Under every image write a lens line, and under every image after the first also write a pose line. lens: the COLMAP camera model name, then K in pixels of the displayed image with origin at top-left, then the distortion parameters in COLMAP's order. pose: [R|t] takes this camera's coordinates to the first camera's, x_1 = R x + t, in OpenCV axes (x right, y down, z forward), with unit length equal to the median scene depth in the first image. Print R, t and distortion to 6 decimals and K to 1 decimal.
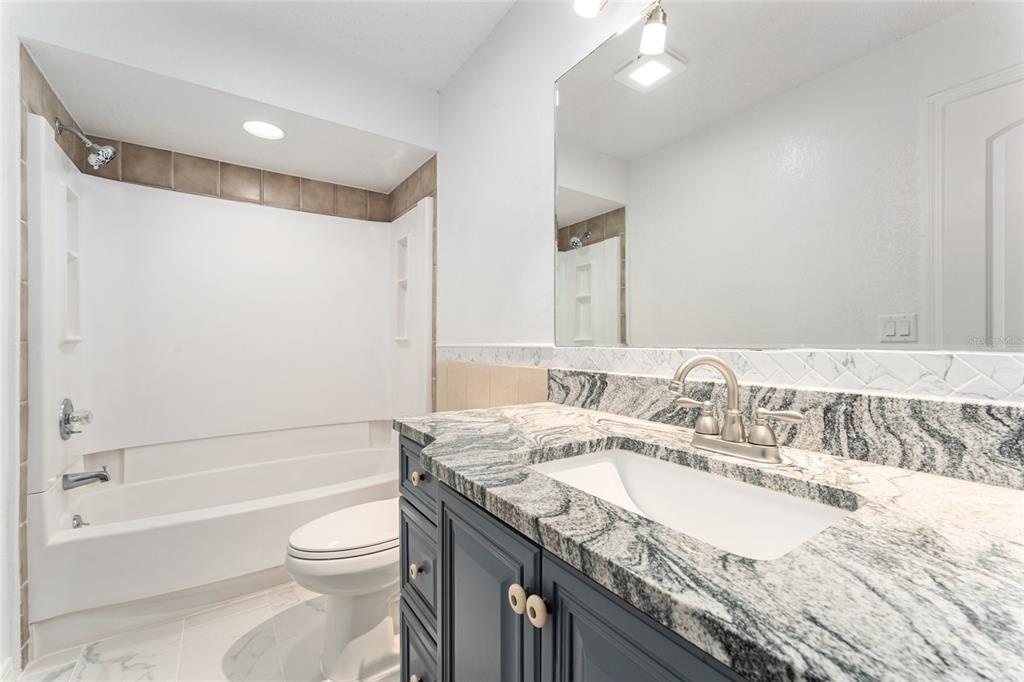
lens RADIAL K [[413.6, 0, 504.4], [0, 413.6, 338.6], [0, 0, 1]] dist [0.000547, -0.000265]
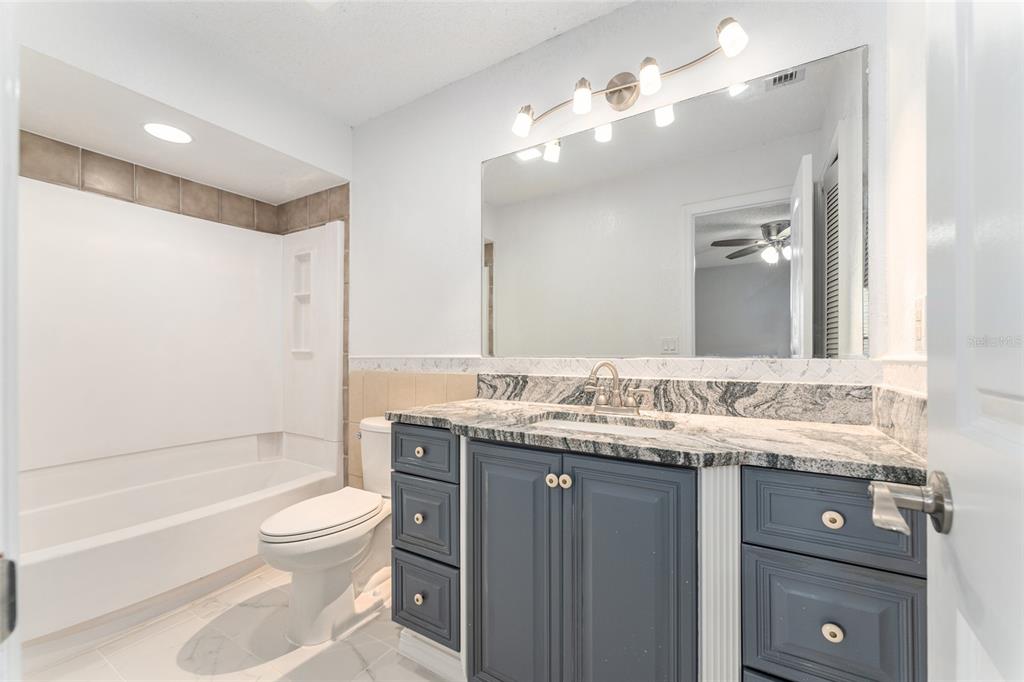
lens RADIAL K [[411.6, 0, 507.1], [0, 411.6, 347.0], [0, 0, 1]] dist [0.000444, -0.000022]
pose [[0.914647, 0.007472, 0.404185, -0.383145], [-0.003536, 0.999939, -0.010484, -0.000839], [-0.404239, 0.008160, 0.914617, -0.293721]]
